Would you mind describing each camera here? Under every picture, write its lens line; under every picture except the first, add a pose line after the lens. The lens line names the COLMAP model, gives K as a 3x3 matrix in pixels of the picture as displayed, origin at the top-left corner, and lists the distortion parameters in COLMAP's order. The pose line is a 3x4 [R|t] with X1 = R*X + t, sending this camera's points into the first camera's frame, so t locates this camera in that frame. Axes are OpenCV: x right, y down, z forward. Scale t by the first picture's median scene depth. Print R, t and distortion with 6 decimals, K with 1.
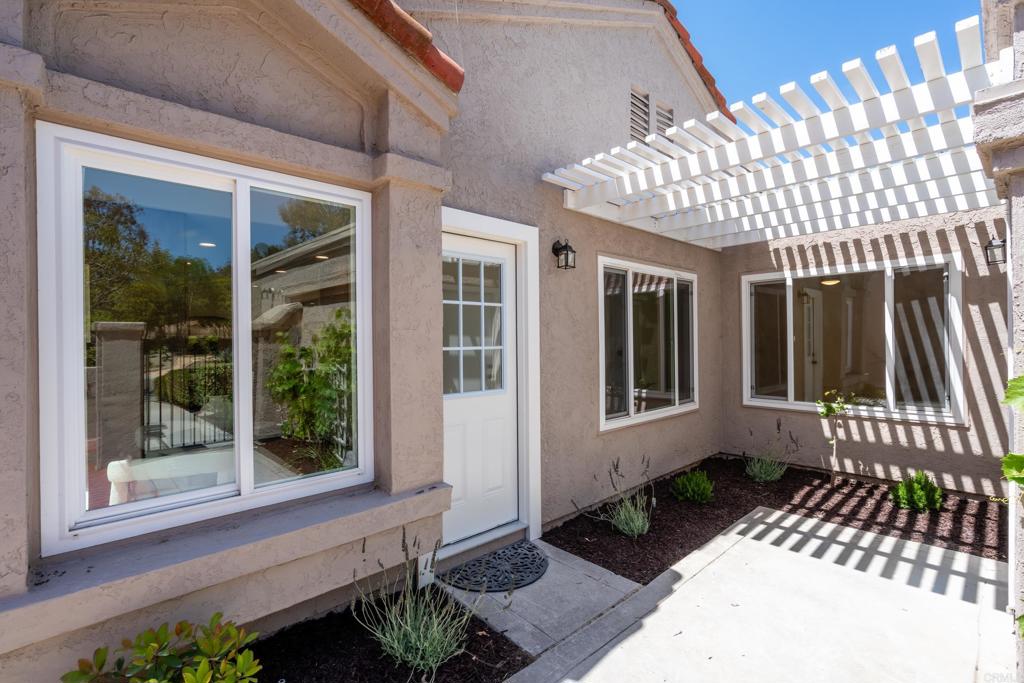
lens RADIAL K [[462.4, 0, 509.1], [0, 462.4, 339.5], [0, 0, 1]] dist [-0.000487, 0.000473]
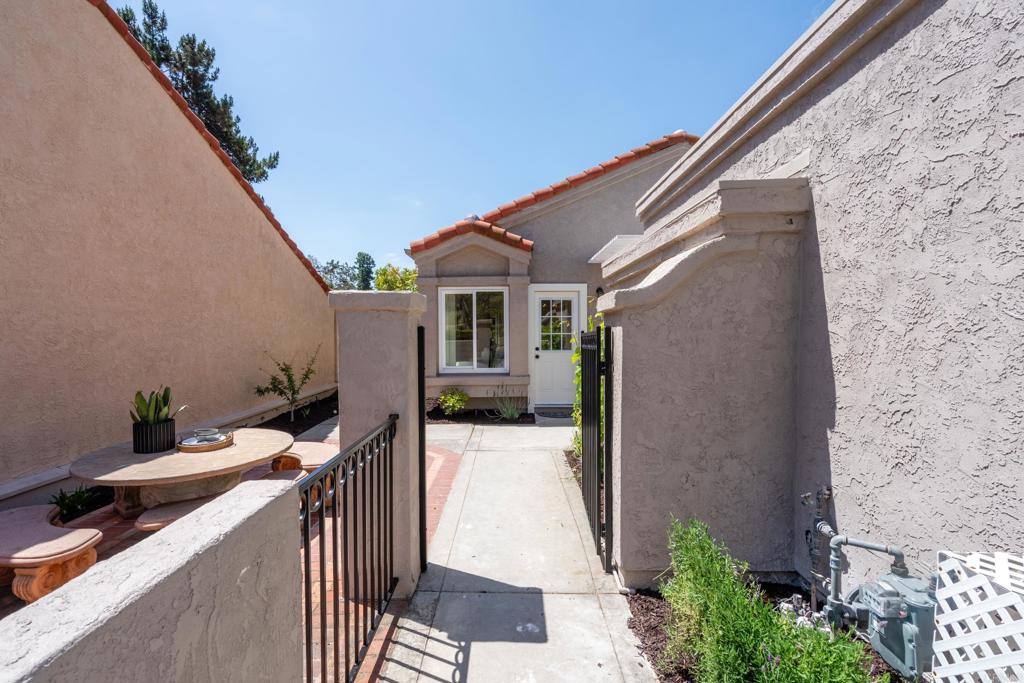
lens RADIAL K [[462.4, 0, 509.1], [0, 462.4, 339.5], [0, 0, 1]] dist [-0.000487, 0.000473]
pose [[0.735628, 0.021142, -0.677055, 1.439488], [-0.005528, 0.999667, 0.025209, -0.013657], [0.677363, -0.014801, 0.735500, -1.057217]]
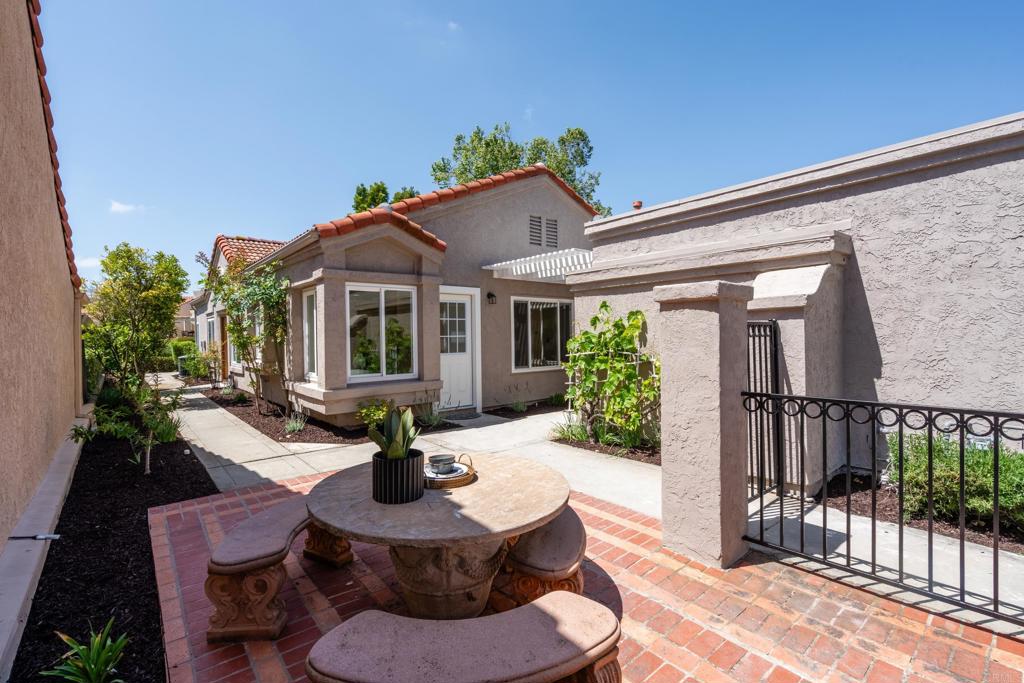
lens RADIAL K [[462.4, 0, 509.1], [0, 462.4, 339.5], [0, 0, 1]] dist [-0.000487, 0.000473]
pose [[0.999379, -0.006611, -0.034599, 0.315770], [0.006801, 0.999962, 0.005362, 0.023597], [0.034562, -0.005594, 0.999387, -1.540224]]
